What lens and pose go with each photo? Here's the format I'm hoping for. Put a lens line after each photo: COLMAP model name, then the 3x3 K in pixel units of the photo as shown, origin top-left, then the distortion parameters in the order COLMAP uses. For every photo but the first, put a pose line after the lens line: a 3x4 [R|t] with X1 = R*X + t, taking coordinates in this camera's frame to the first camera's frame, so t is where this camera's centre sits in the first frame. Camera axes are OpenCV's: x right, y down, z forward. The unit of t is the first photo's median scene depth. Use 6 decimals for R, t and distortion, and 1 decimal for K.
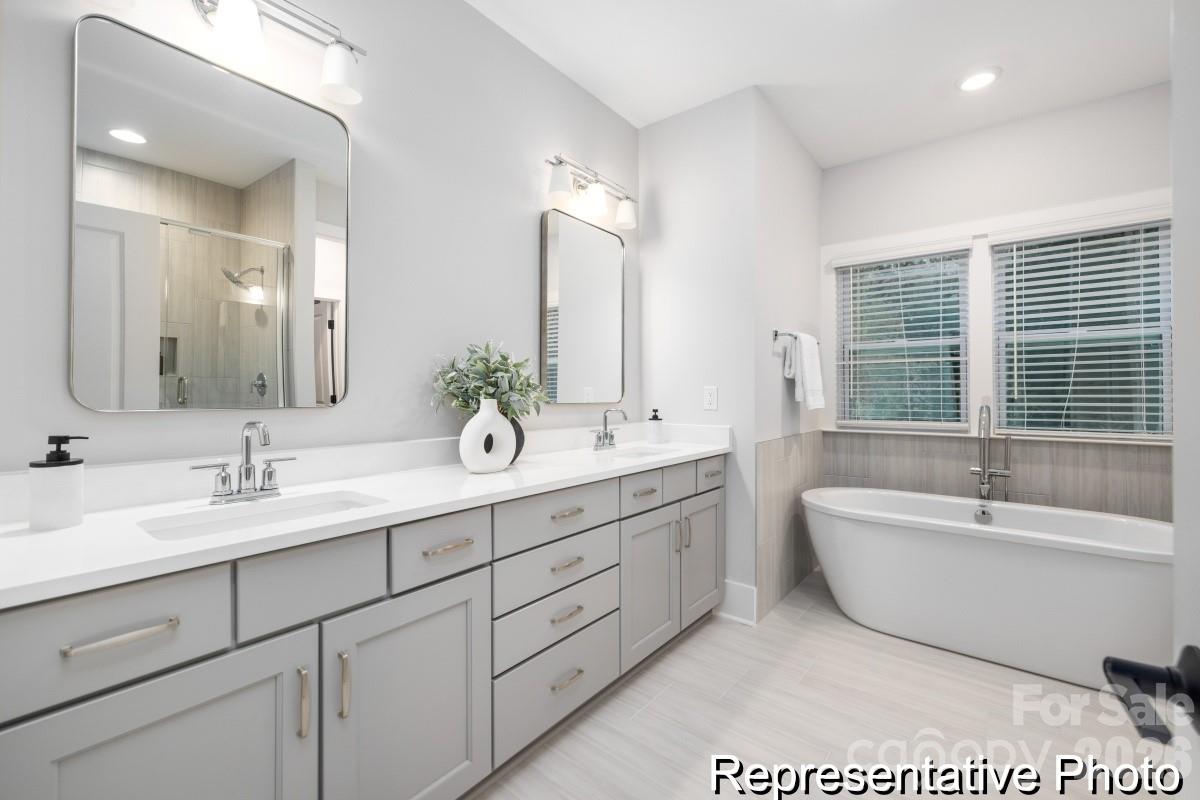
lens RADIAL K [[502.0, 0, 602.6], [0, 502.0, 394.3], [0, 0, 1]] dist [-0.003383, -0.000282]
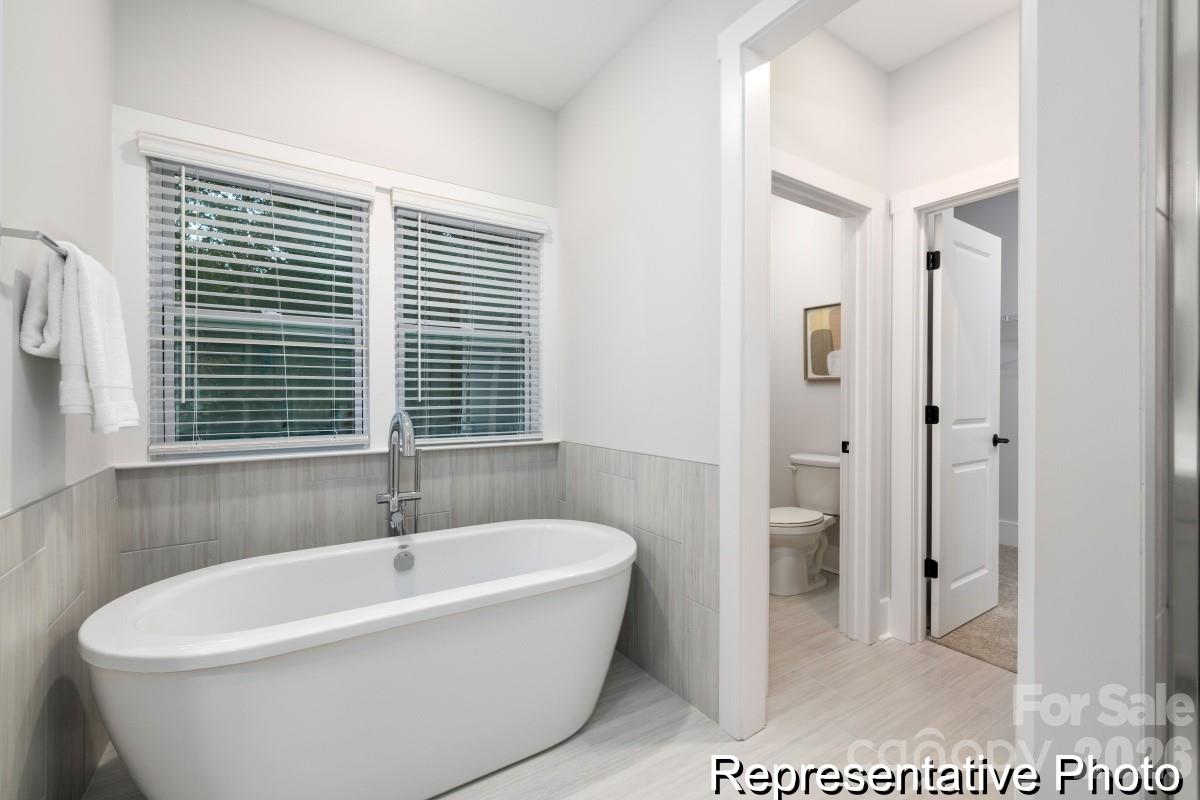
lens RADIAL K [[502.0, 0, 603.4], [0, 502.0, 395.1], [0, 0, 1]] dist [-0.003383, -0.000282]
pose [[0.311255, 0.002640, 0.950323, 0.128192], [0.001141, 0.999994, -0.003151, 0.001200], [-0.950326, 0.002065, 0.311250, 0.429236]]
